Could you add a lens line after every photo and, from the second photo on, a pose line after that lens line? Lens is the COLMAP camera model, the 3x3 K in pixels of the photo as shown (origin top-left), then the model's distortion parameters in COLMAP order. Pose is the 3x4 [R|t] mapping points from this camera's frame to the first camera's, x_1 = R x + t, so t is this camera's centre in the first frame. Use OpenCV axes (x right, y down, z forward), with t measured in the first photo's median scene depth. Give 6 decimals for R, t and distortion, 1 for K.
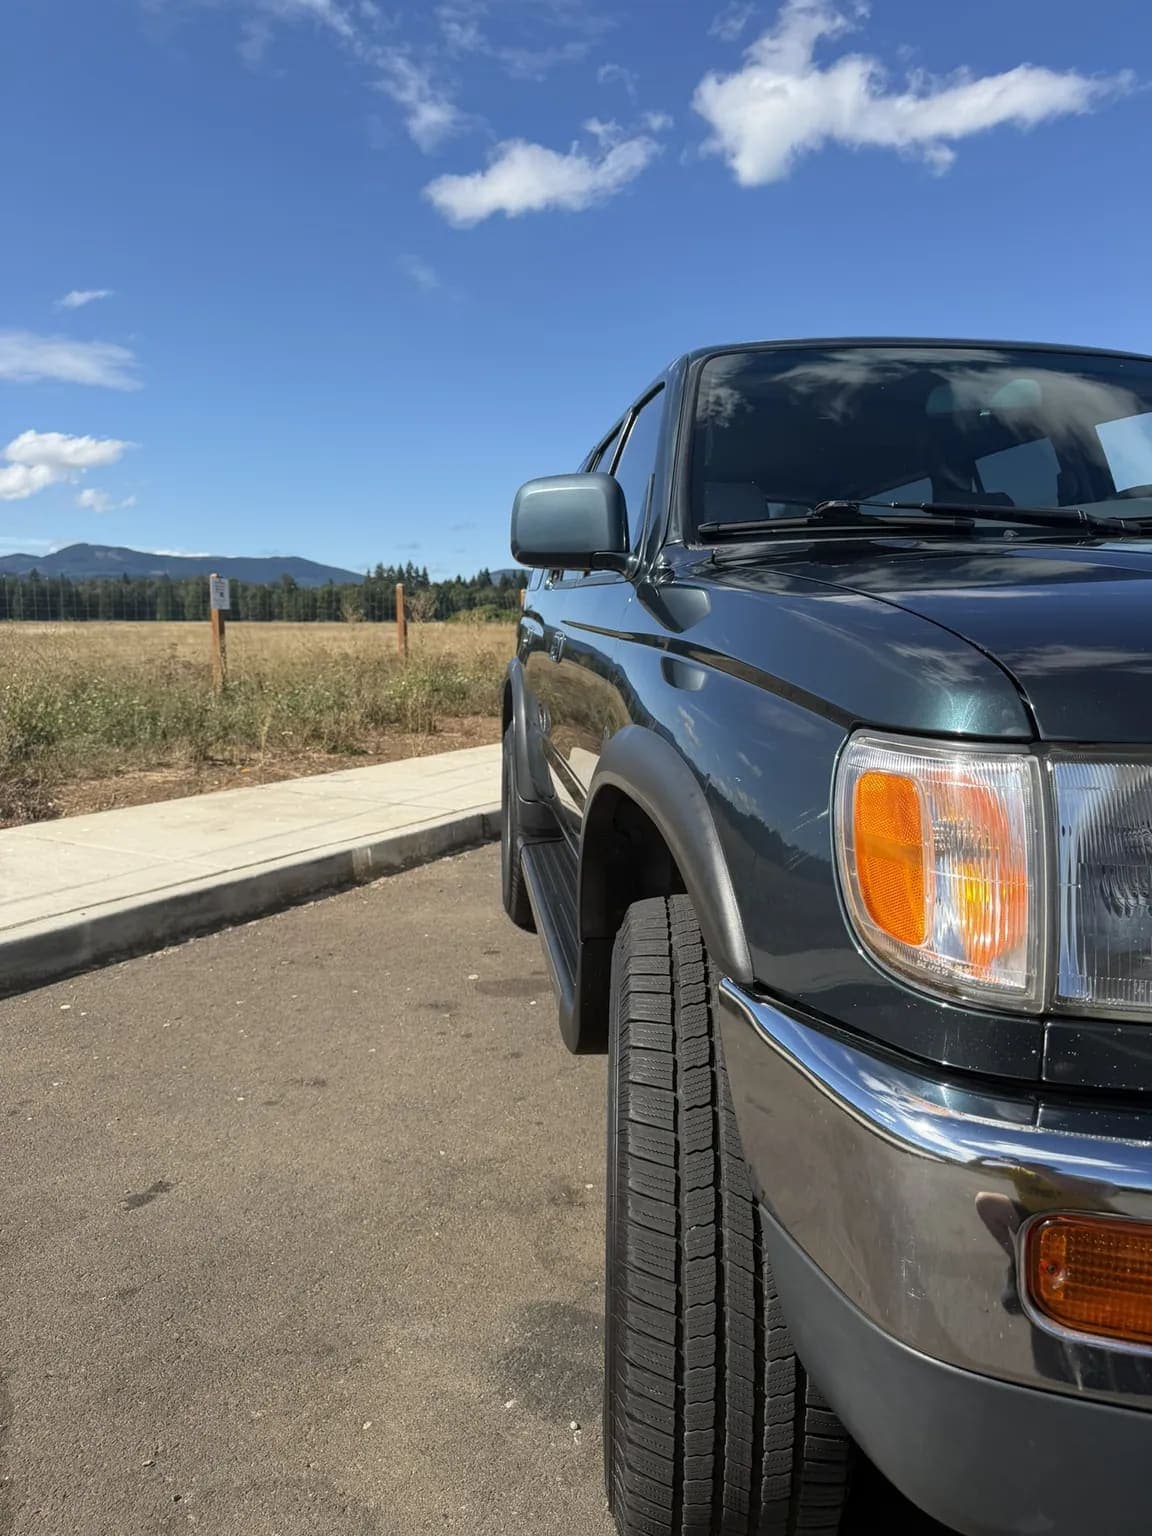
lens RADIAL K [[1081.8, 0, 576.0], [0, 1081.8, 768.0], [0, 0, 1]] dist [0.069772, -0.126463]
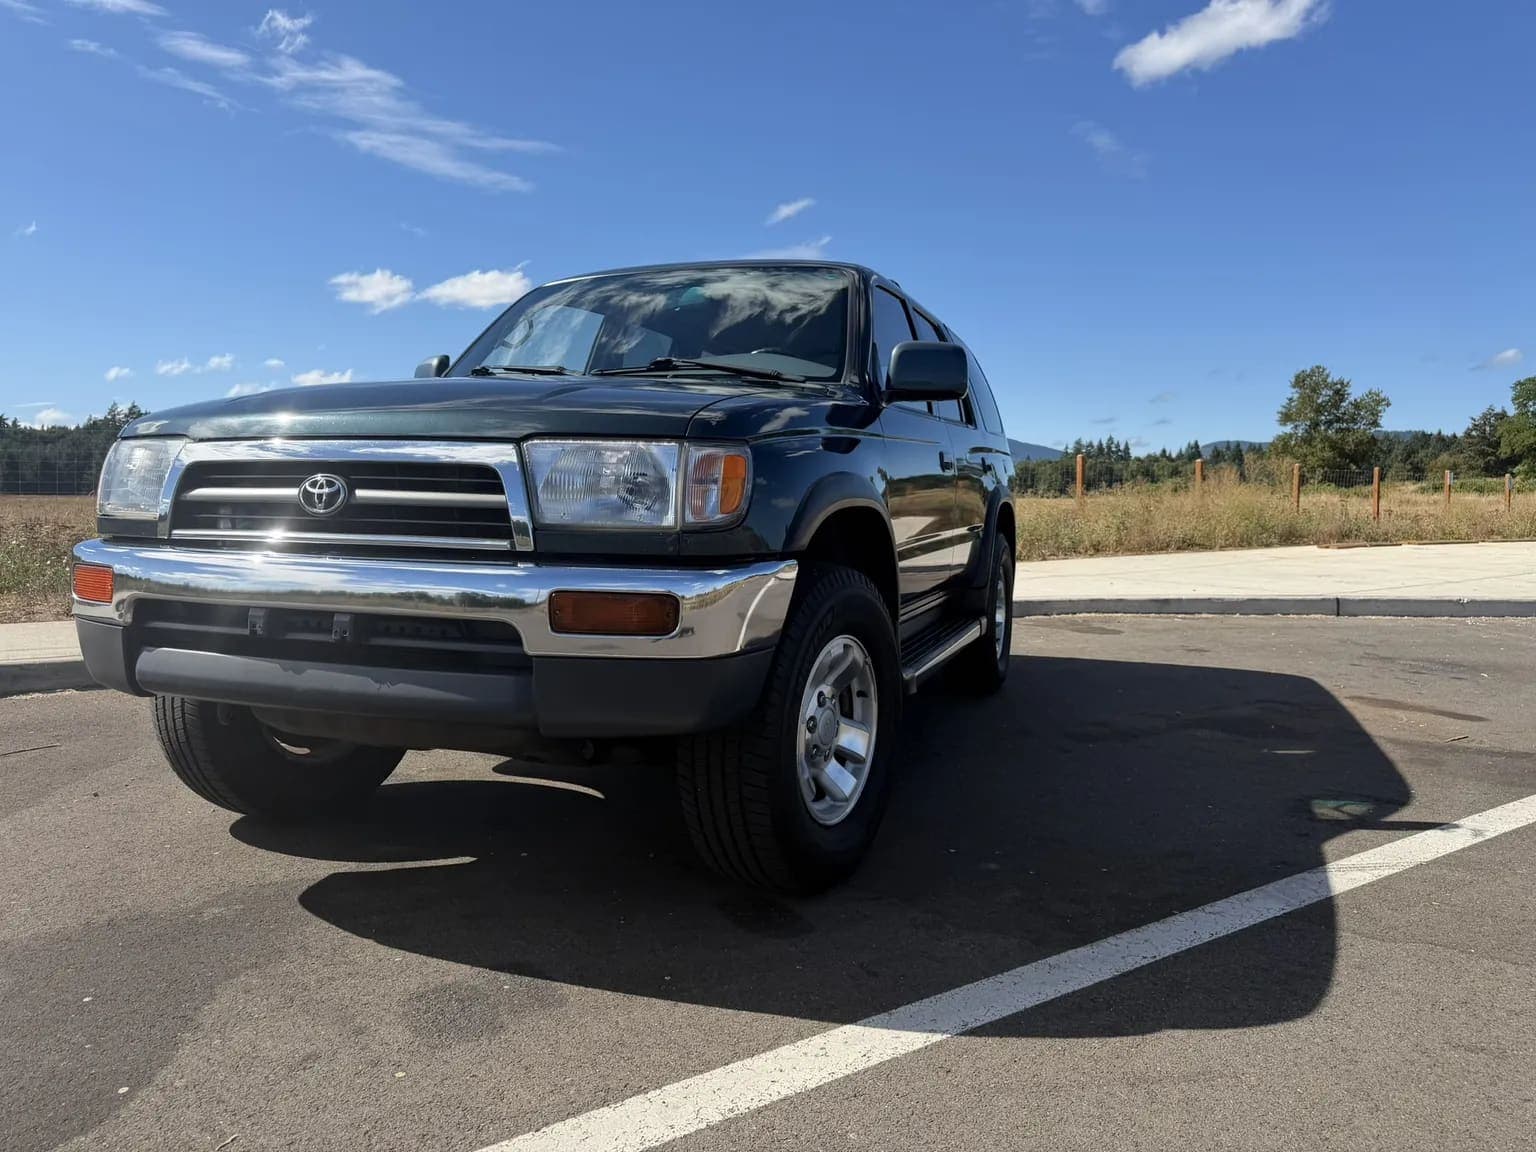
lens RADIAL K [[1093.8, 0, 770.3], [0, 1093.8, 595.8], [0, 0, 1]] dist [0.079076, -0.131703]
pose [[0.887891, 0.041786, -0.458152, 0.674521], [-0.063494, 0.997467, -0.032077, 0.081805], [0.455651, 0.057570, 0.888295, -0.215278]]
